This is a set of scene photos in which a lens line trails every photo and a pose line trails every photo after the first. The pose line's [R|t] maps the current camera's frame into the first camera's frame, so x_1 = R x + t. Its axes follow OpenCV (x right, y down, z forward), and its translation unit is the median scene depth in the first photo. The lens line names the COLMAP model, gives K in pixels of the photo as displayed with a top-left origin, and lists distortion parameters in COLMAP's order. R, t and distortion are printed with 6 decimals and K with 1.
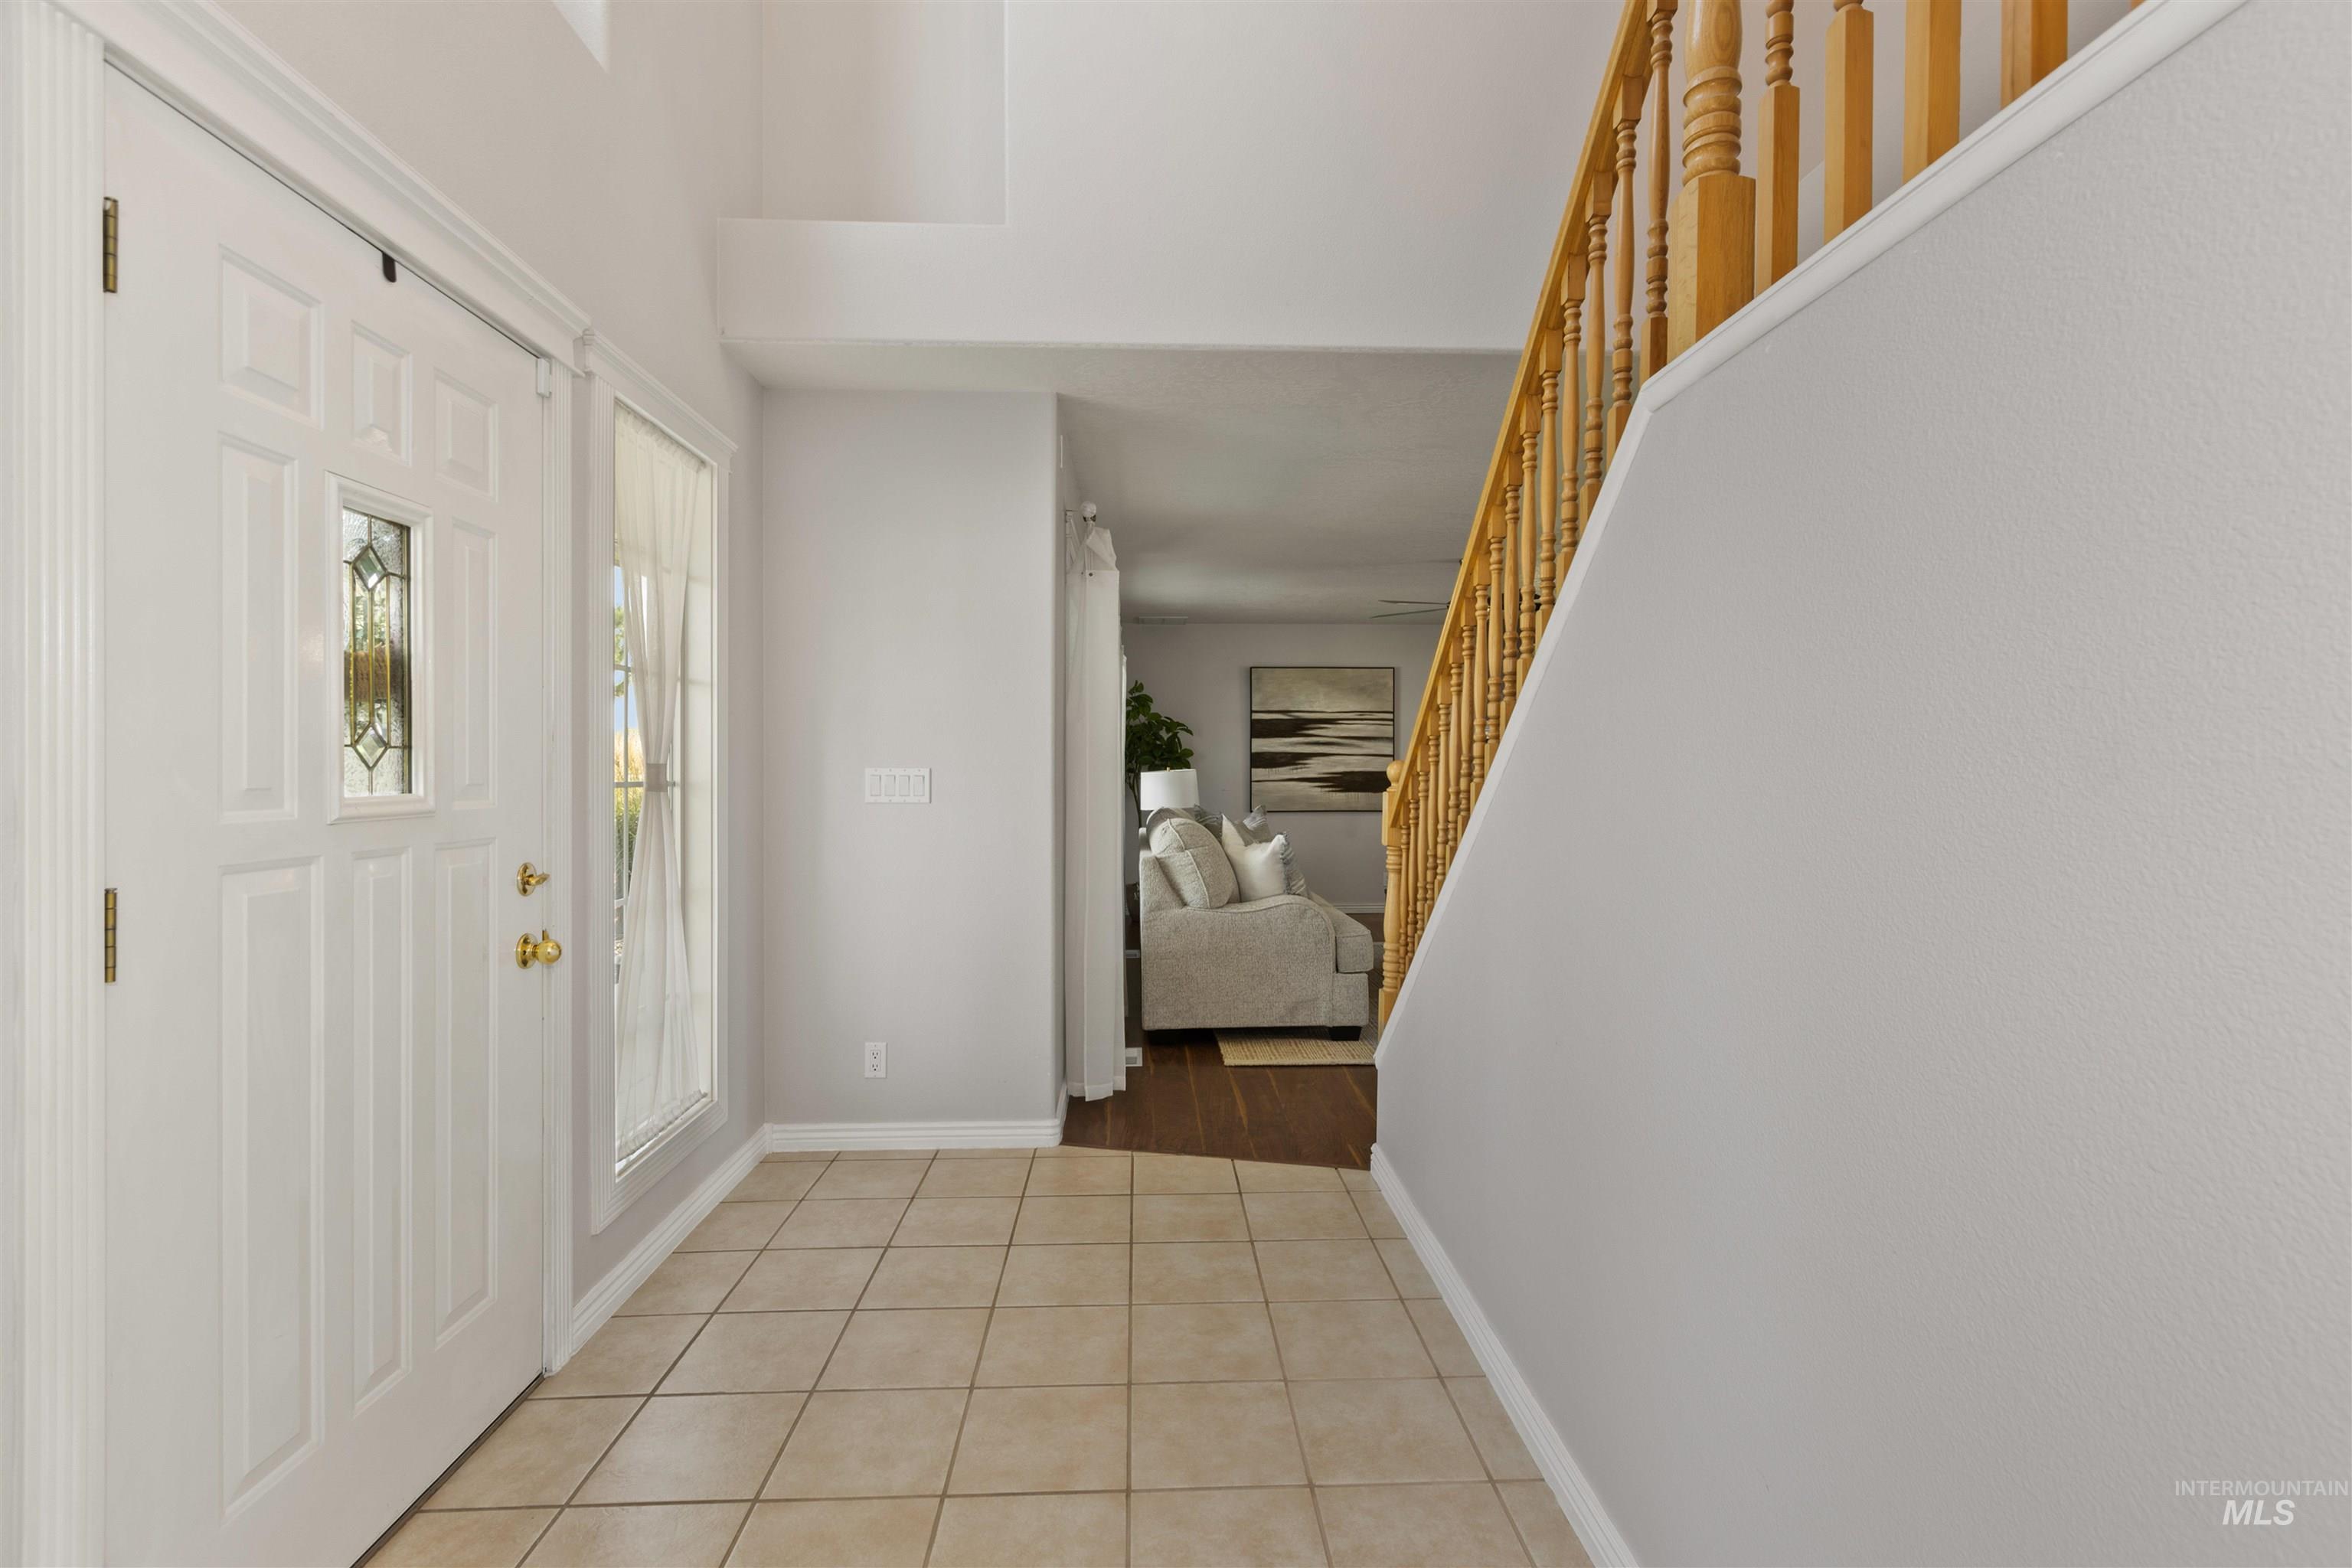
lens RADIAL K [[1058.5, 0, 1176.0], [0, 1058.5, 784.0], [0, 0, 1]] dist [-0.000809, -0.000573]
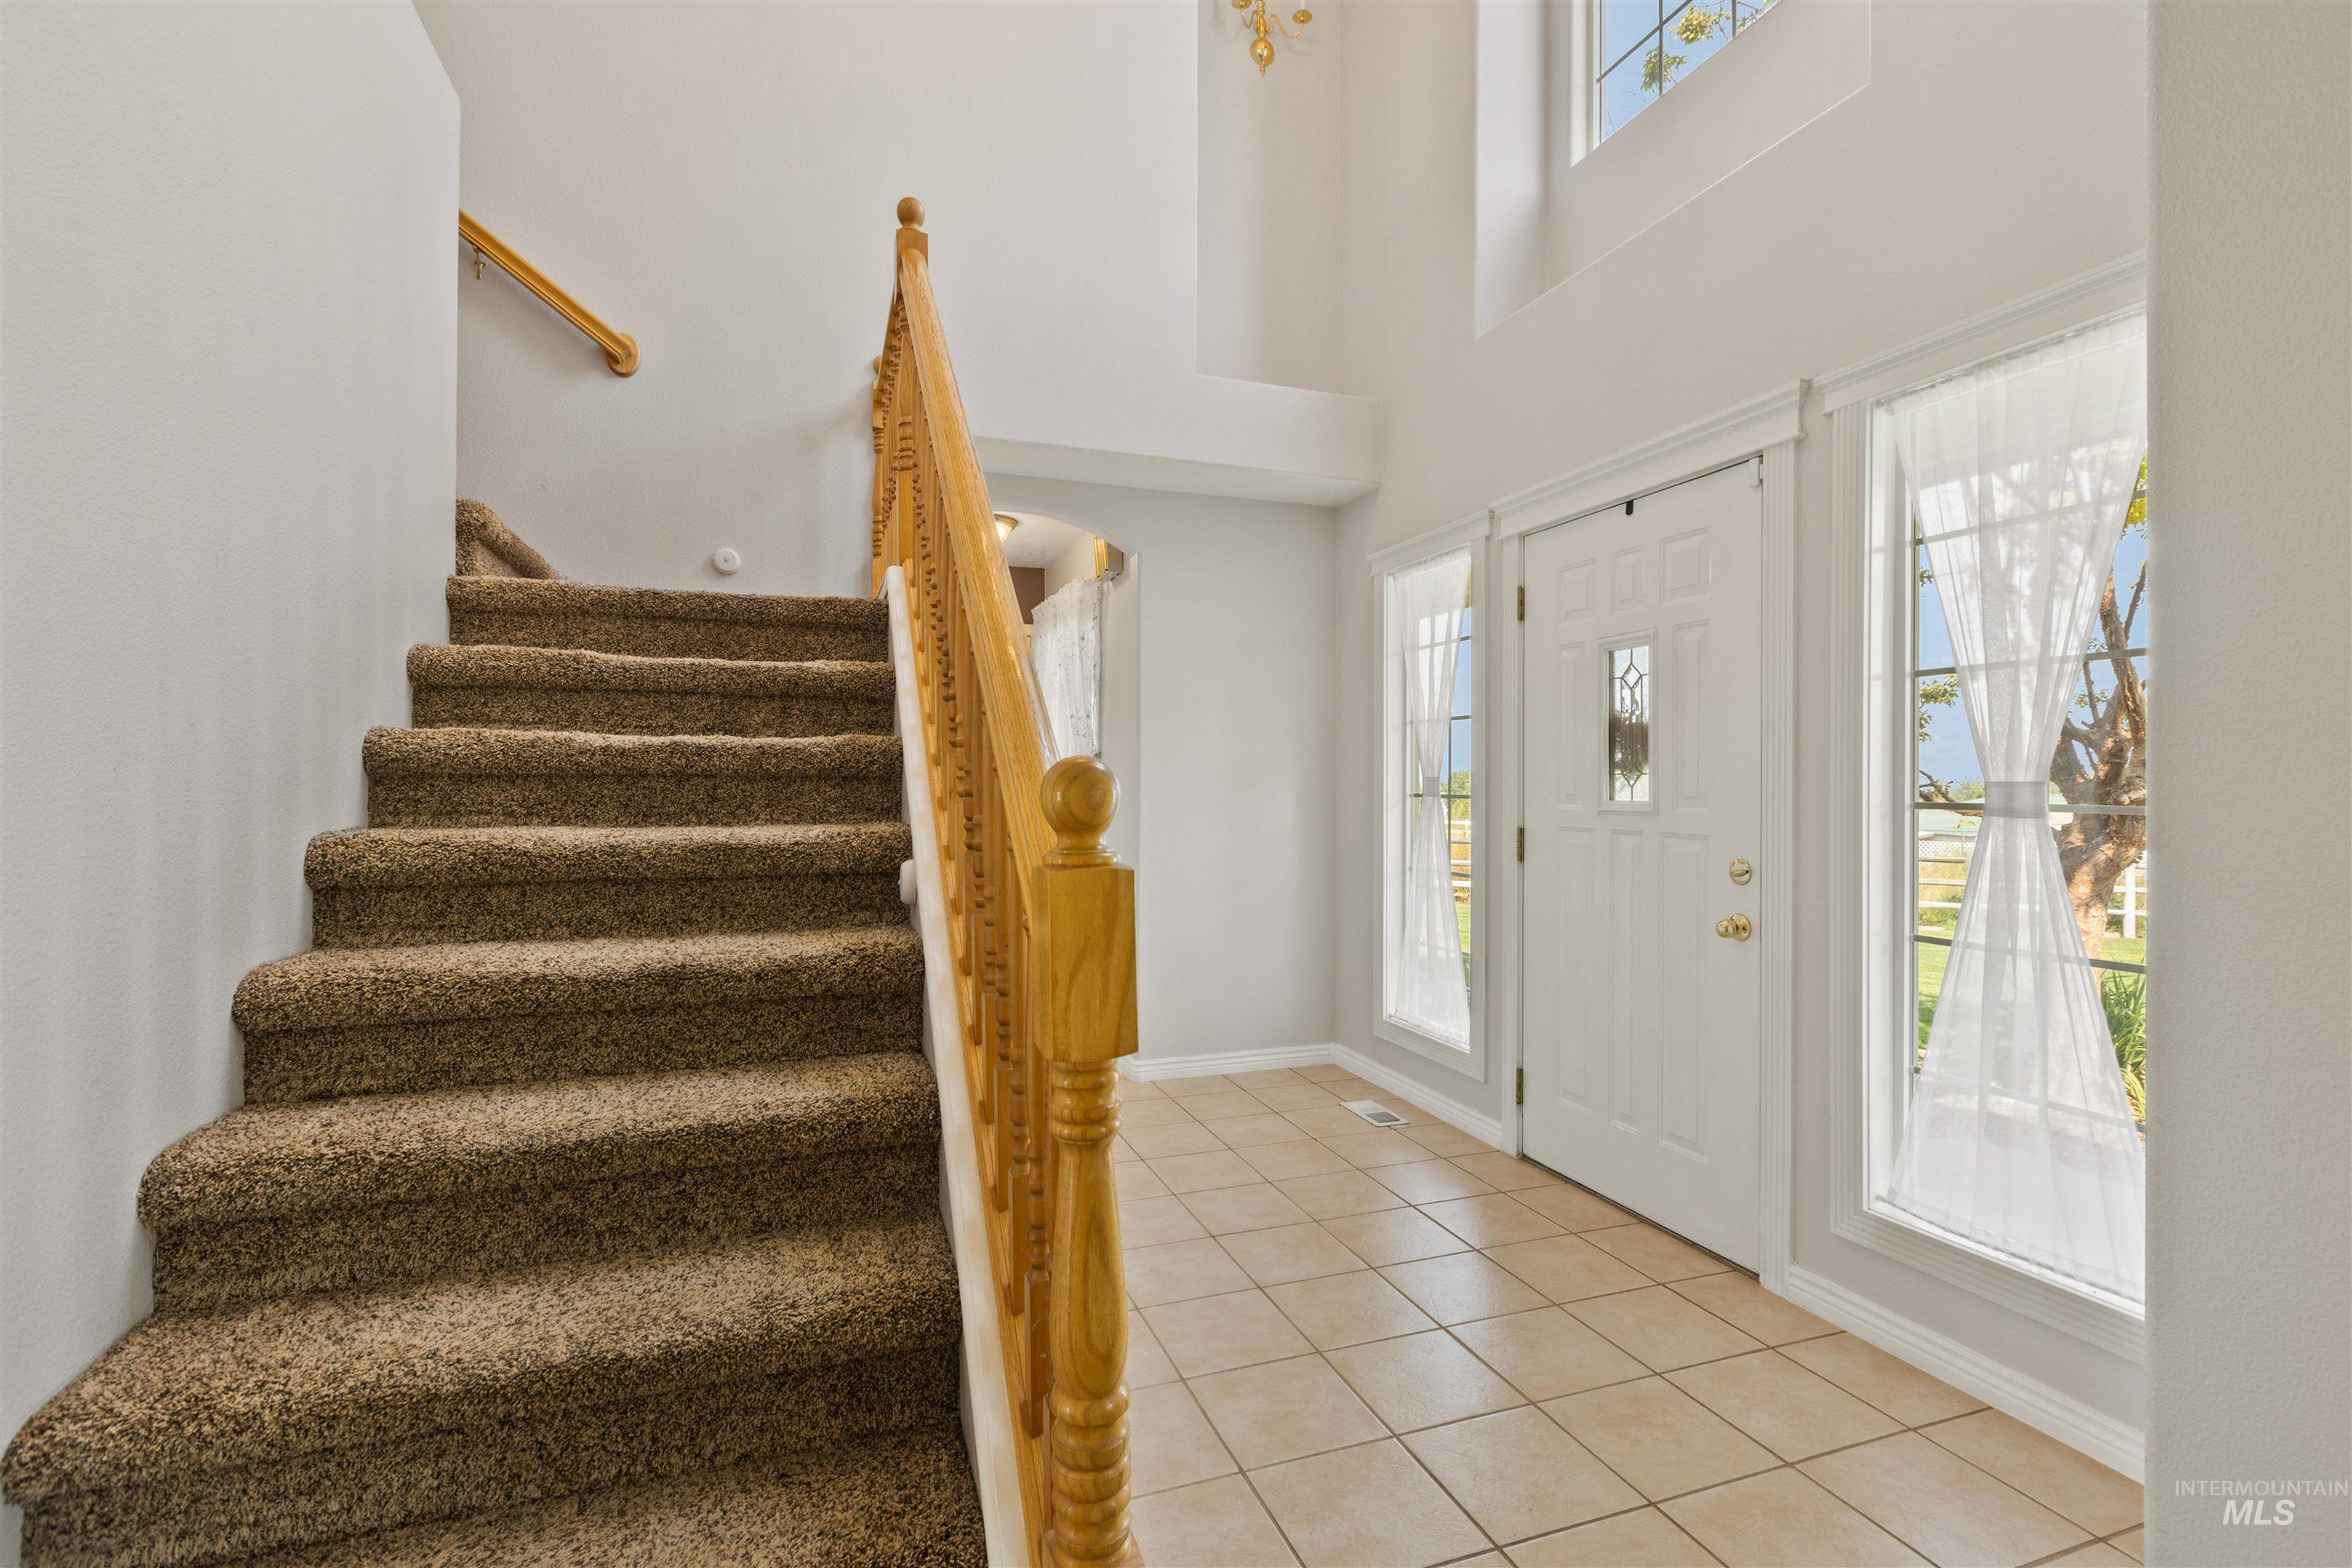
lens RADIAL K [[1058.5, 0, 1176.0], [0, 1058.5, 784.0], [0, 0, 1]] dist [-0.000809, -0.000573]
pose [[-0.954571, -0.001752, -0.297978, 0.417610], [-0.005122, 0.999931, 0.010529, -0.026231], [0.297939, 0.011577, -0.954515, 1.971045]]
